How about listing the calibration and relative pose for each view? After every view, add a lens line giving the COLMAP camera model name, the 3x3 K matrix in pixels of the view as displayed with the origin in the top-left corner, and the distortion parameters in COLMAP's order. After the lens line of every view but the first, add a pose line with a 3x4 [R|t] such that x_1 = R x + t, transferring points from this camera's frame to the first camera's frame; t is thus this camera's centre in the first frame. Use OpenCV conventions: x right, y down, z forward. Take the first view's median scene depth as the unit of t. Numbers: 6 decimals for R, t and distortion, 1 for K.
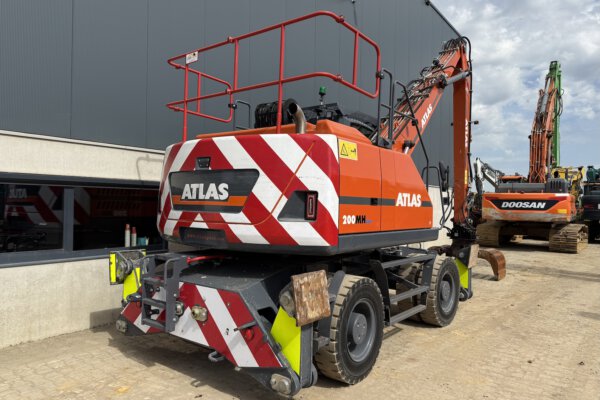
lens RADIAL K [[453.8, 0, 288.7], [0, 453.8, 198.9], [0, 0, 1]] dist [0.074720, -0.103550]
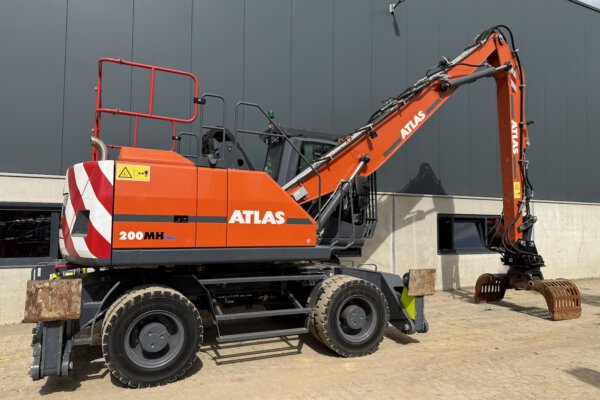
lens RADIAL K [[443.0, 0, 276.6], [0, 443.0, 200.5], [0, 0, 1]] dist [0.046880, -0.087693]
pose [[0.882603, -0.030684, -0.469117, 0.884633], [0.009438, 0.998823, -0.047576, 0.014254], [0.470024, 0.037563, 0.881854, 0.194138]]
